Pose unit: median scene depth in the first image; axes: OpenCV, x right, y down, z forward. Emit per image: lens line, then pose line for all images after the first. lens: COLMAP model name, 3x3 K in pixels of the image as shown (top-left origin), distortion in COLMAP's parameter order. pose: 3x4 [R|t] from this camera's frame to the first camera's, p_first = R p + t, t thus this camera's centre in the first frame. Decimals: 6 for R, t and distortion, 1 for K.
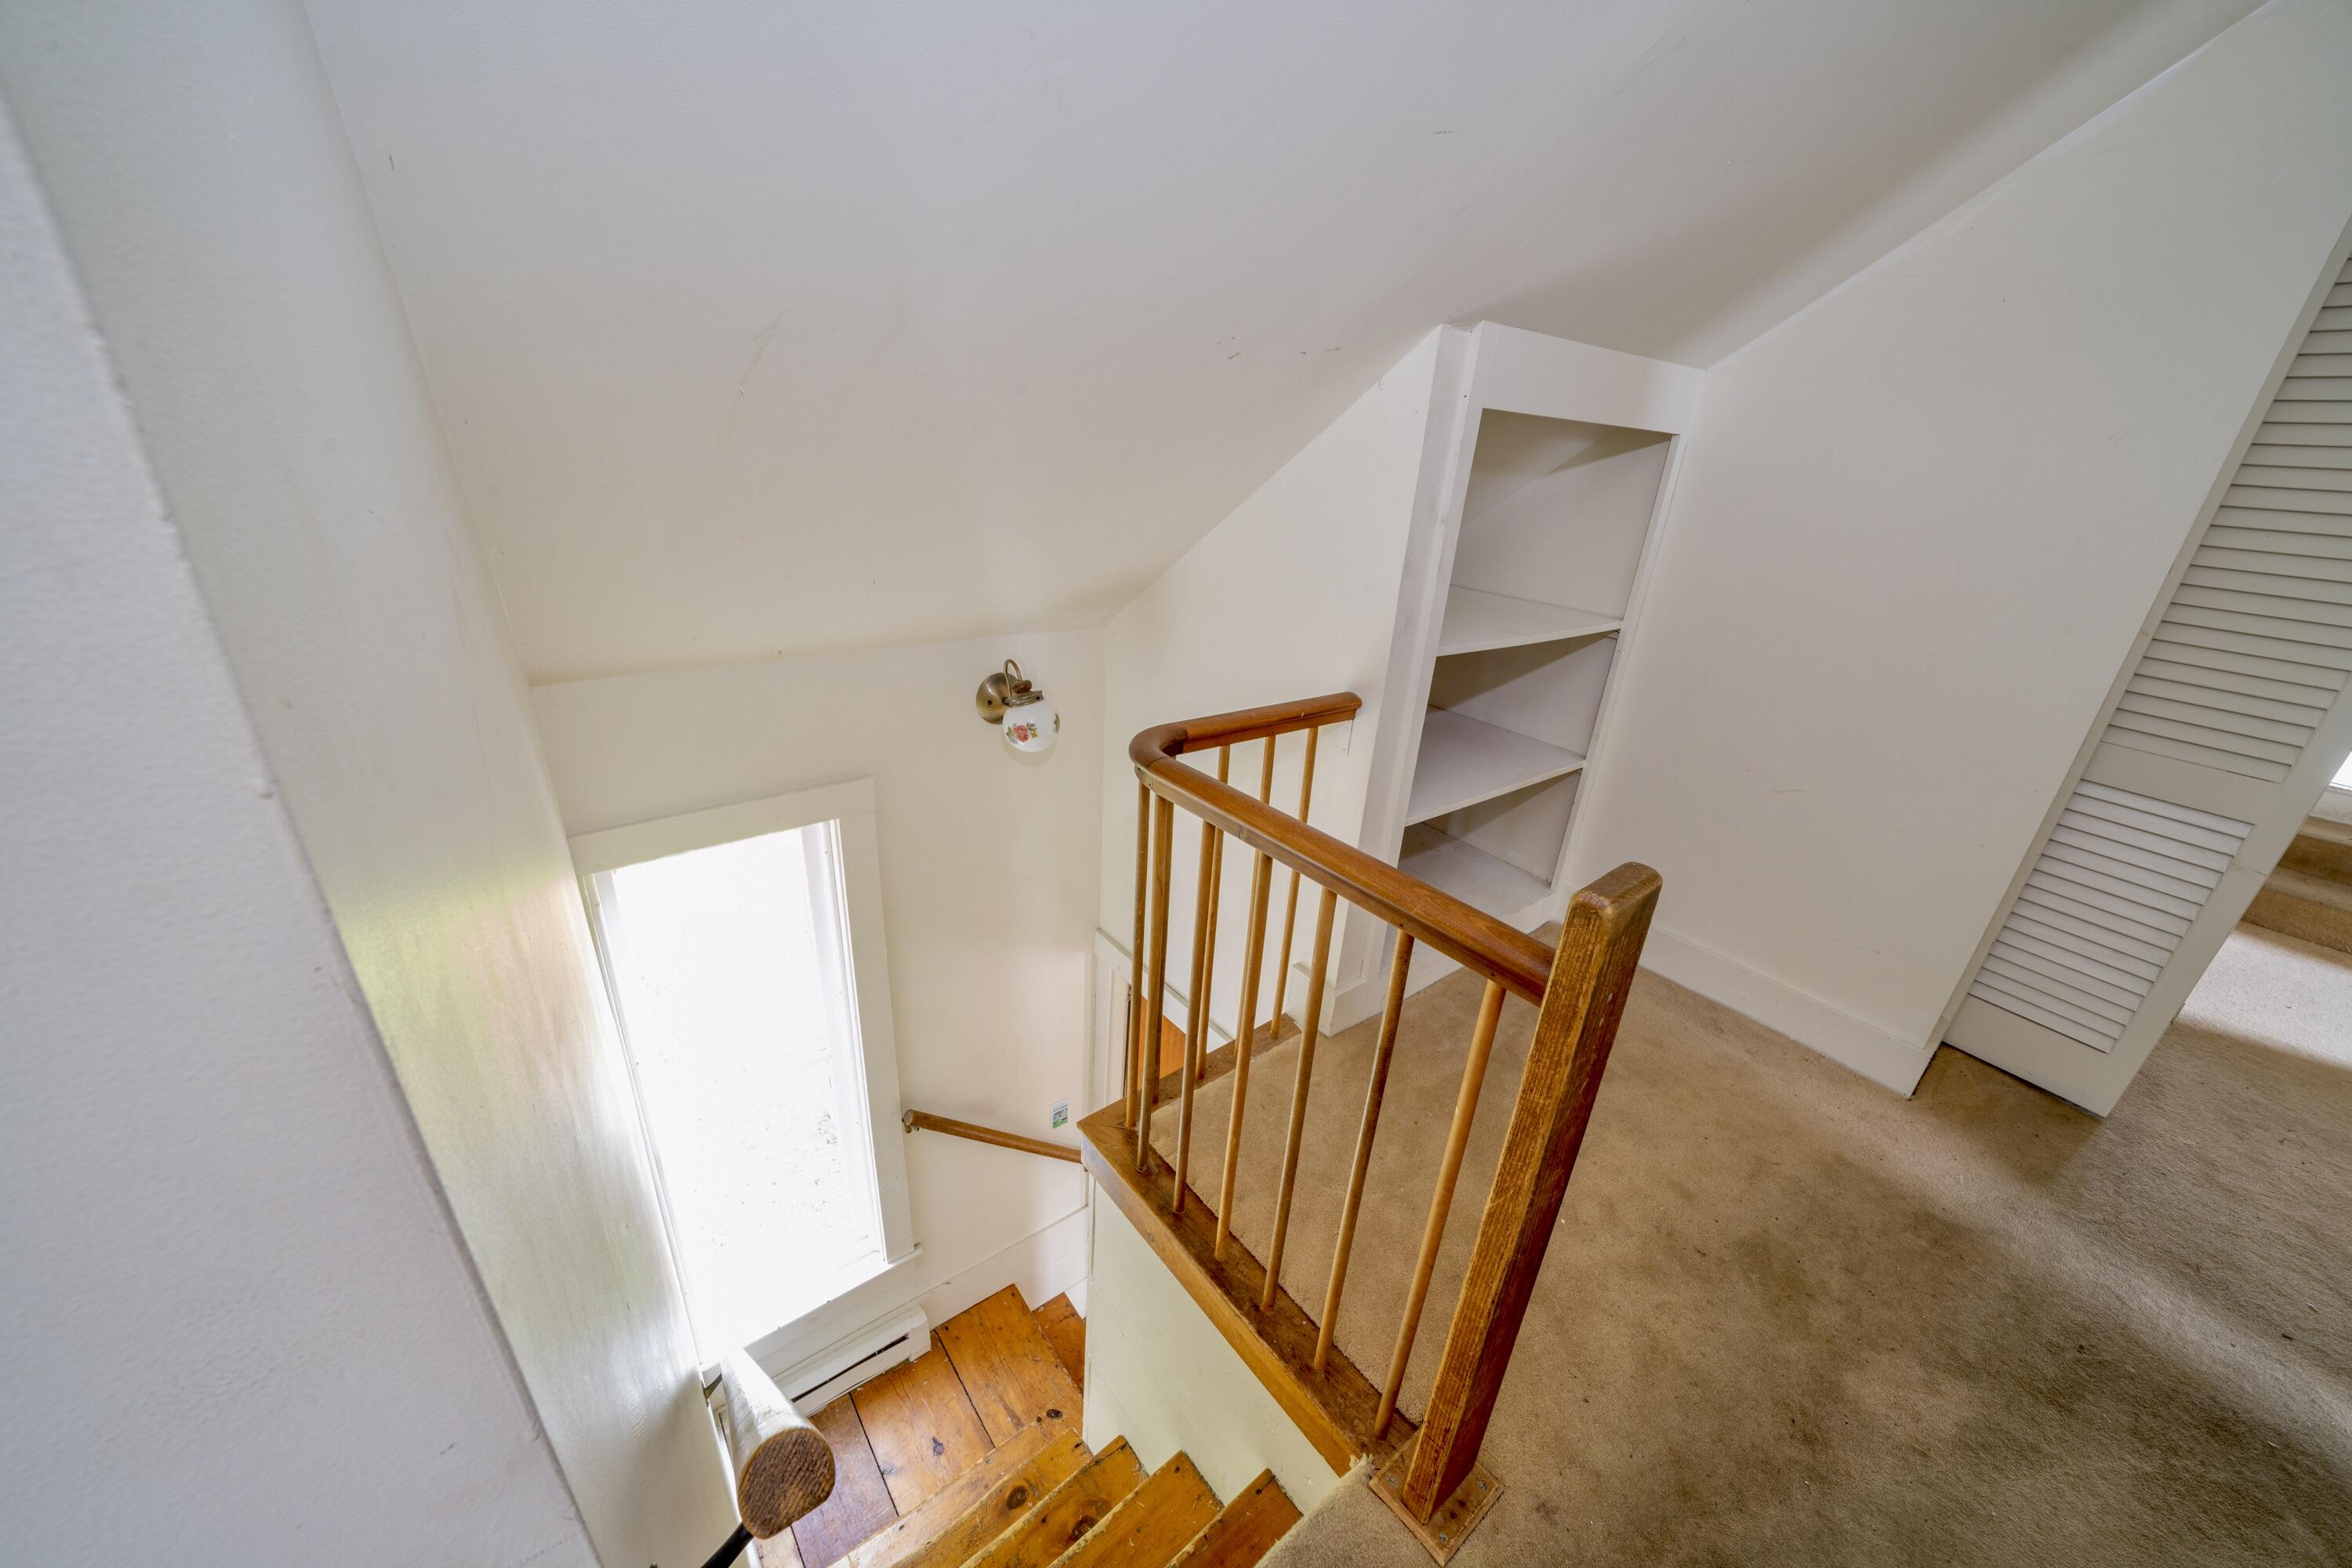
lens RADIAL K [[809.3, 0, 1166.2], [0, 809.3, 780.9], [0, 0, 1]] dist [-0.032547, 0.005418]
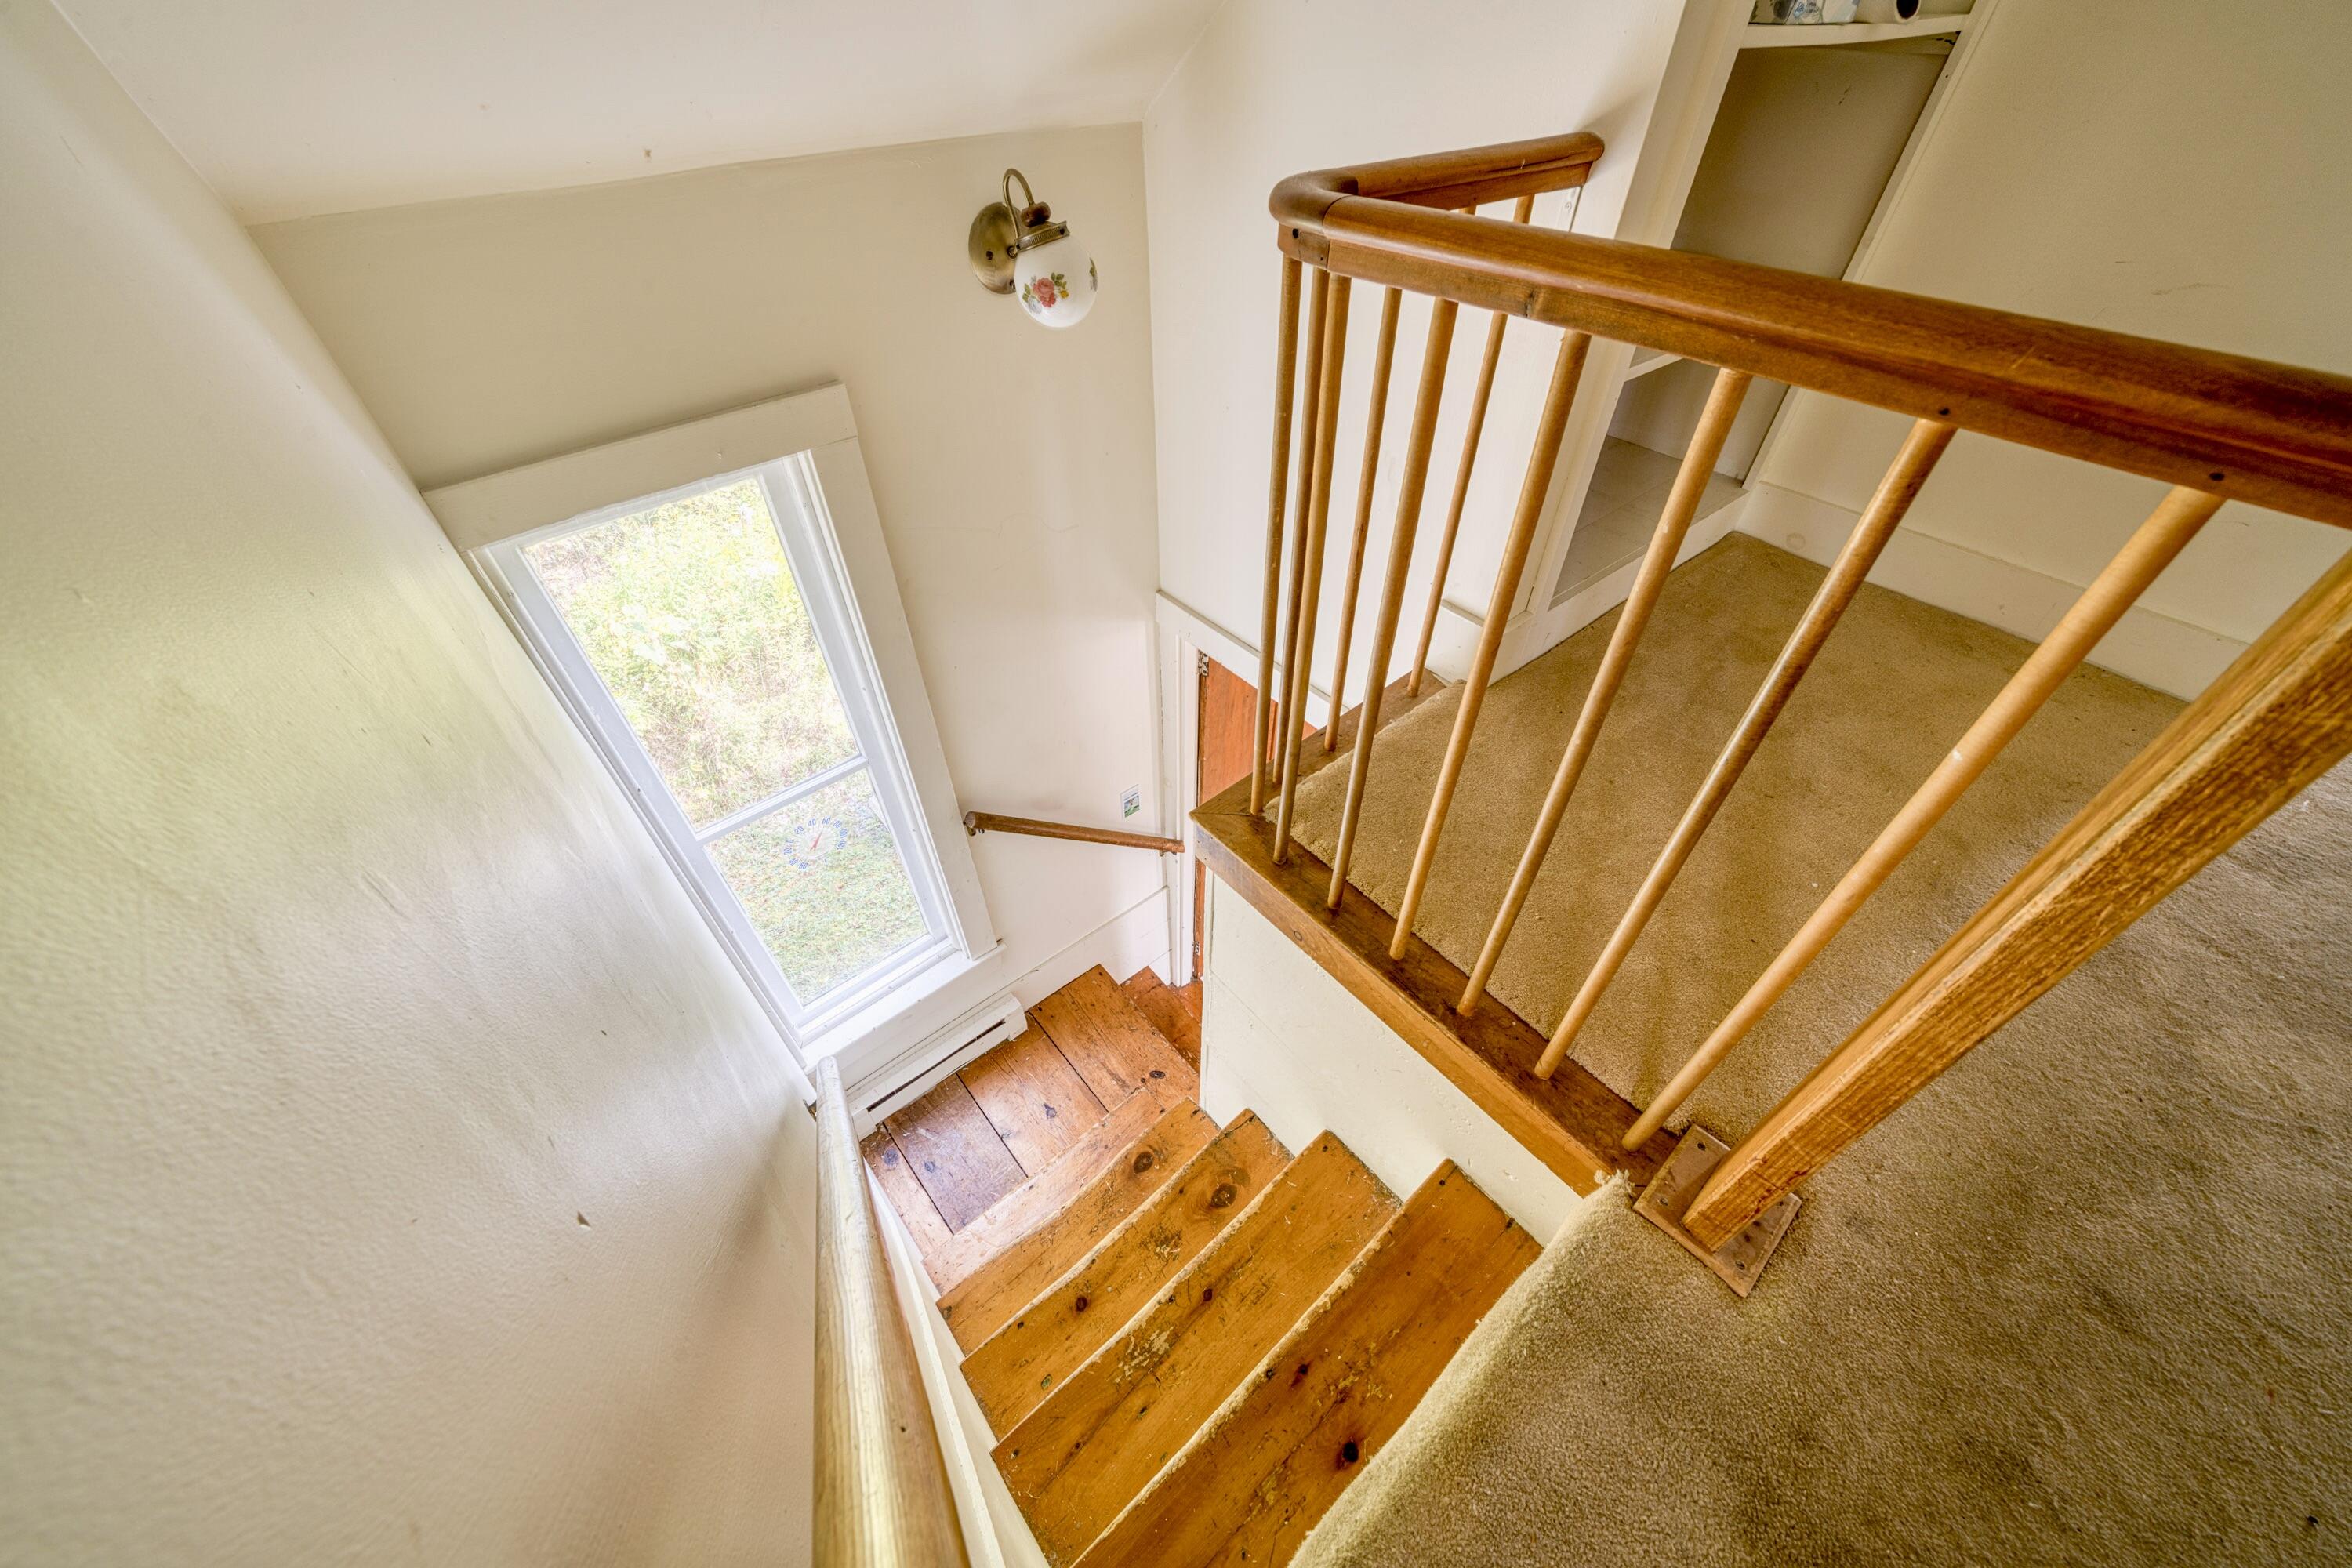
lens RADIAL K [[826.1, 0, 1174.8], [0, 826.1, 784.0], [0, 0, 1]] dist [-0.001495, -0.000056]
pose [[0.996782, -0.075075, -0.028098, -0.090870], [0.080139, 0.925176, 0.370981, 0.082376], [-0.001856, -0.372039, 0.928215, 0.222545]]
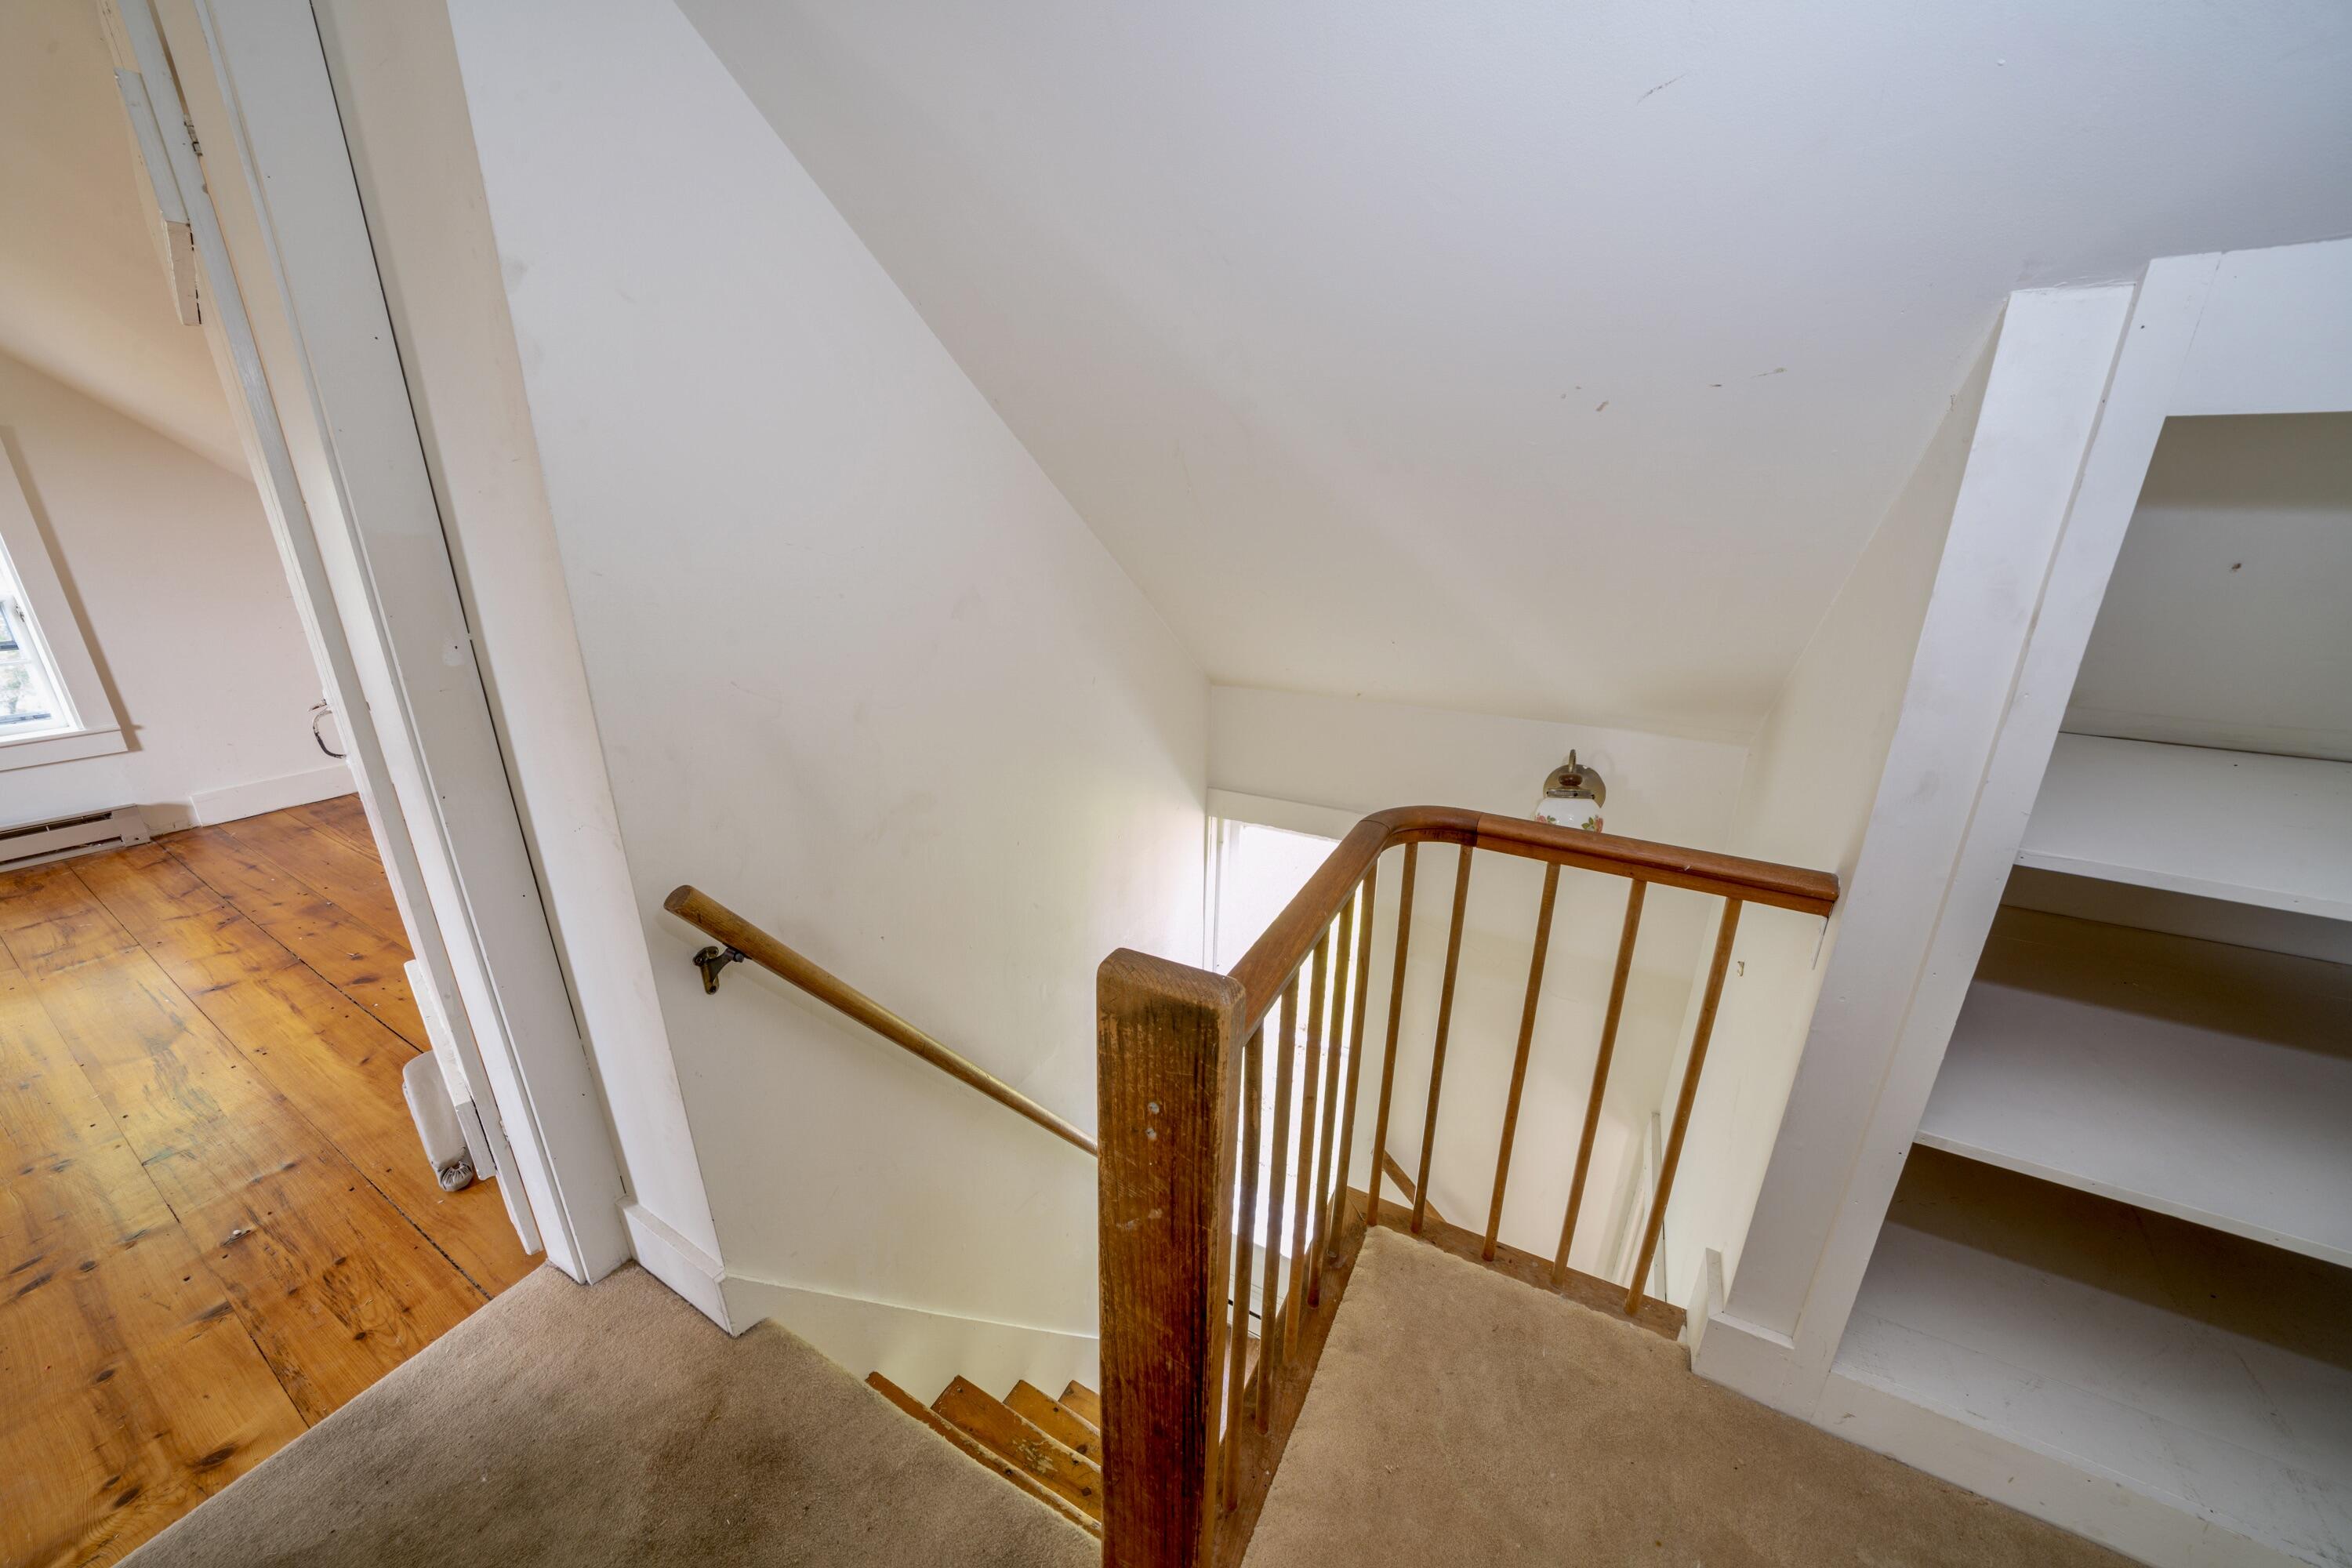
lens RADIAL K [[809.3, 0, 1166.2], [0, 809.3, 780.9], [0, 0, 1]] dist [-0.032547, 0.005418]
pose [[0.404913, 0.238056, -0.882822, 0.509305], [-0.332976, 0.937606, 0.100107, -0.061782], [0.851571, 0.253423, 0.458916, 0.220676]]
